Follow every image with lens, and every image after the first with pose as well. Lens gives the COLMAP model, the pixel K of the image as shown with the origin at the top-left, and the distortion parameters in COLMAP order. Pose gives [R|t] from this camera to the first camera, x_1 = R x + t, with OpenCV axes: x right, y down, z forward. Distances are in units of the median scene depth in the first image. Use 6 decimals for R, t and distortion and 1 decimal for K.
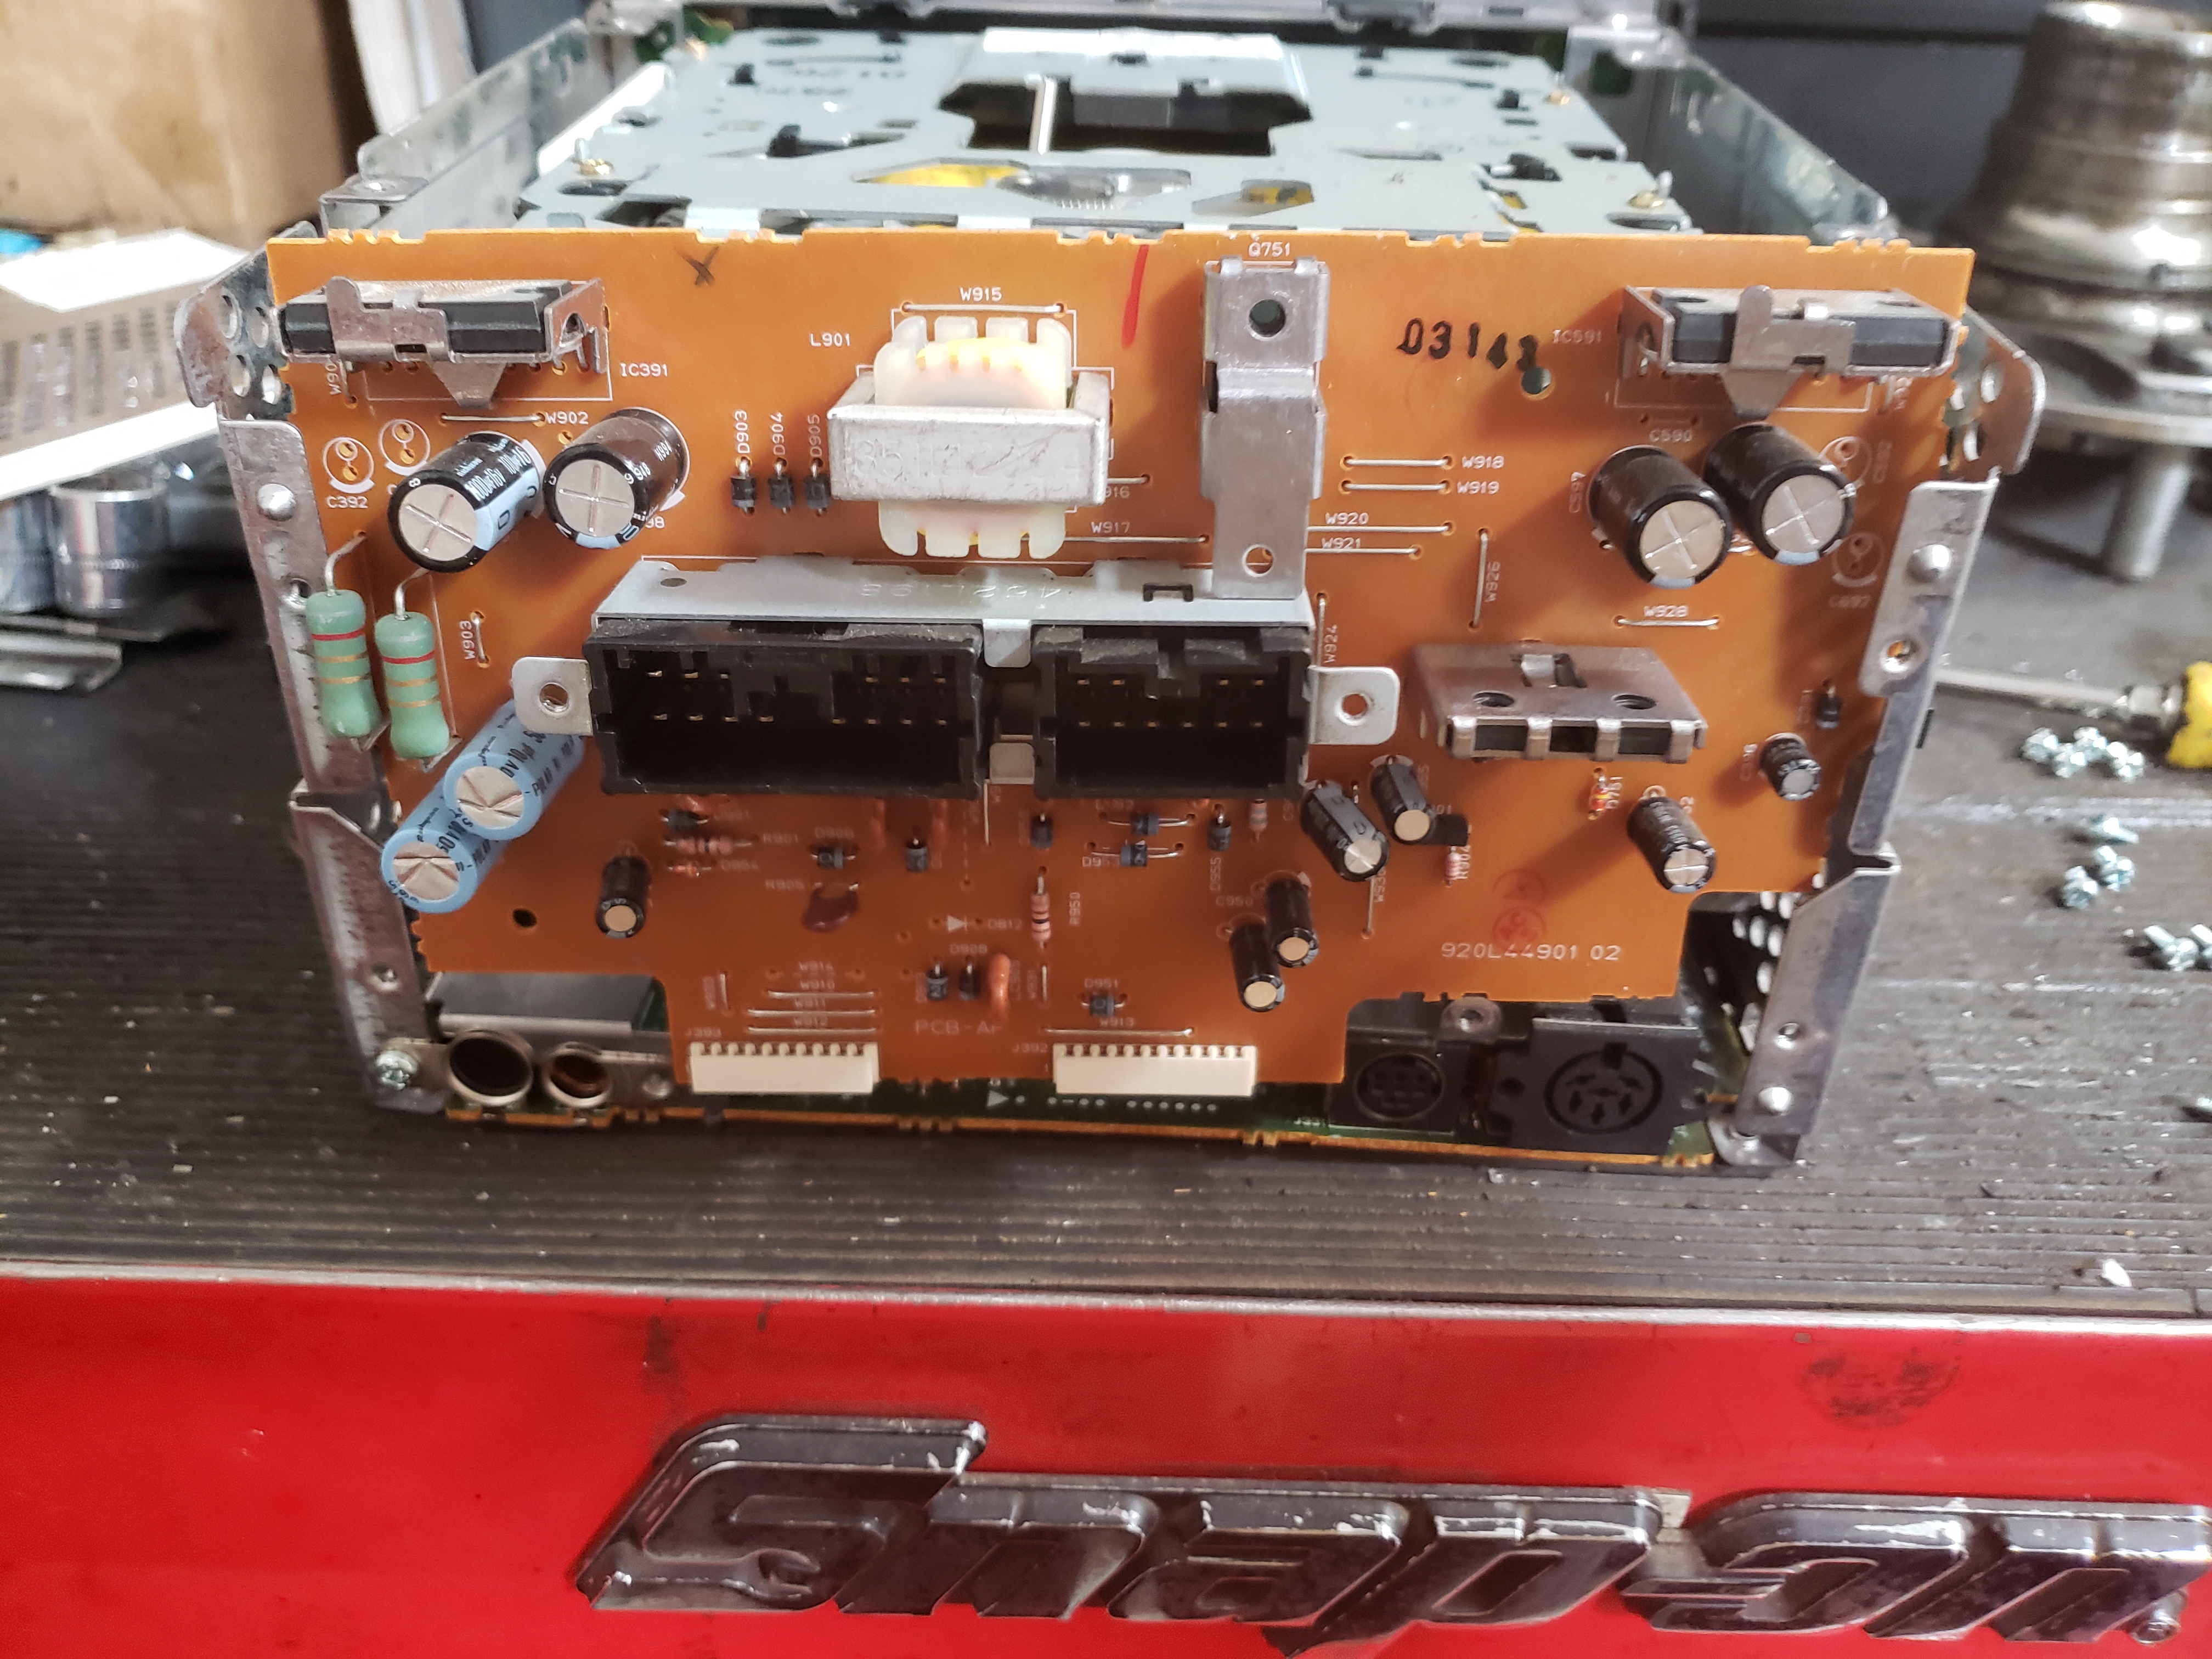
lens RADIAL K [[1679.8, 0, 1112.1], [0, 1679.8, 866.1], [0, 0, 1]] dist [-0.003012, 0.001357]
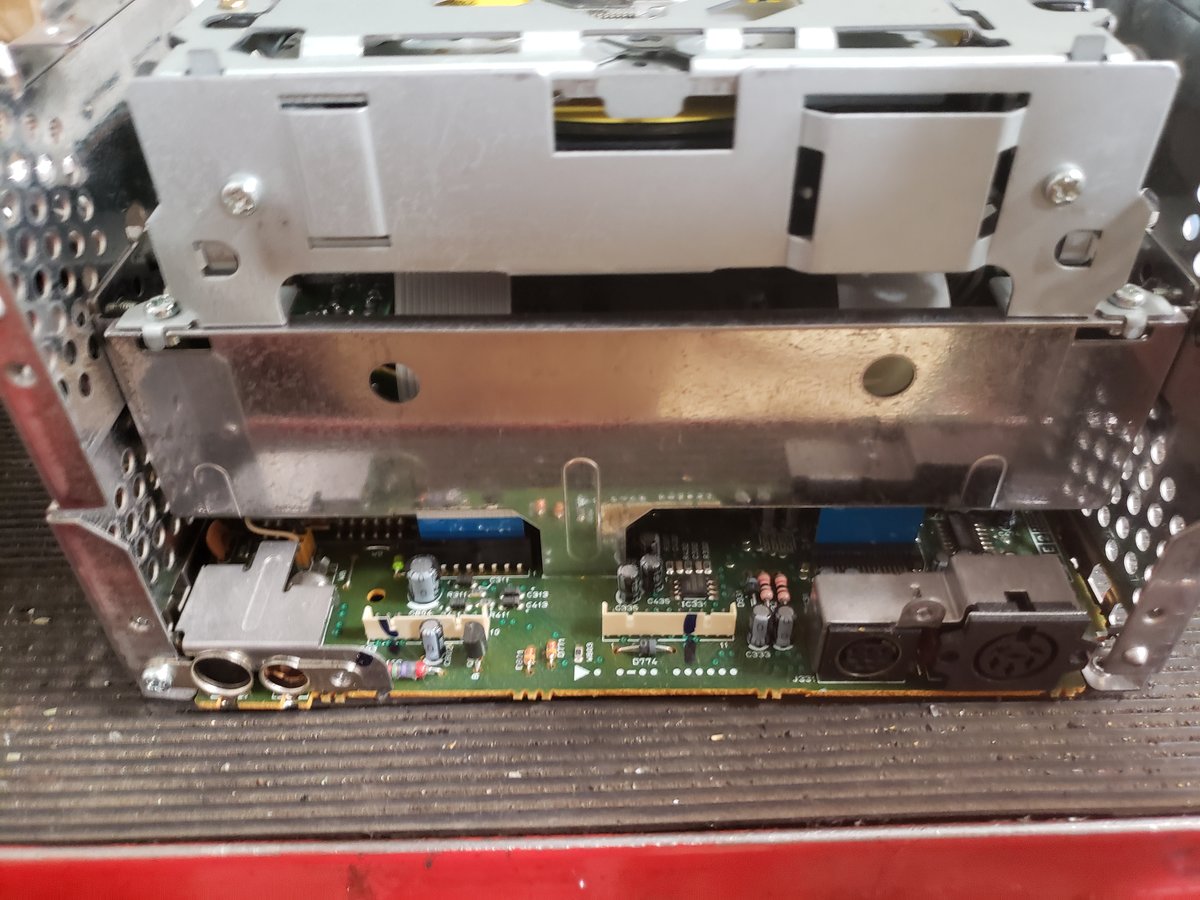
lens RADIAL K [[894.5, 0, 600.0], [0, 894.5, 450.0], [0, 0, 1]] dist [-0.016668, 0.009597]
pose [[0.998789, -0.049042, -0.003818, -0.042618], [0.049156, 0.992166, 0.114849, -0.138768], [-0.001845, -0.114898, 0.993376, 0.281669]]
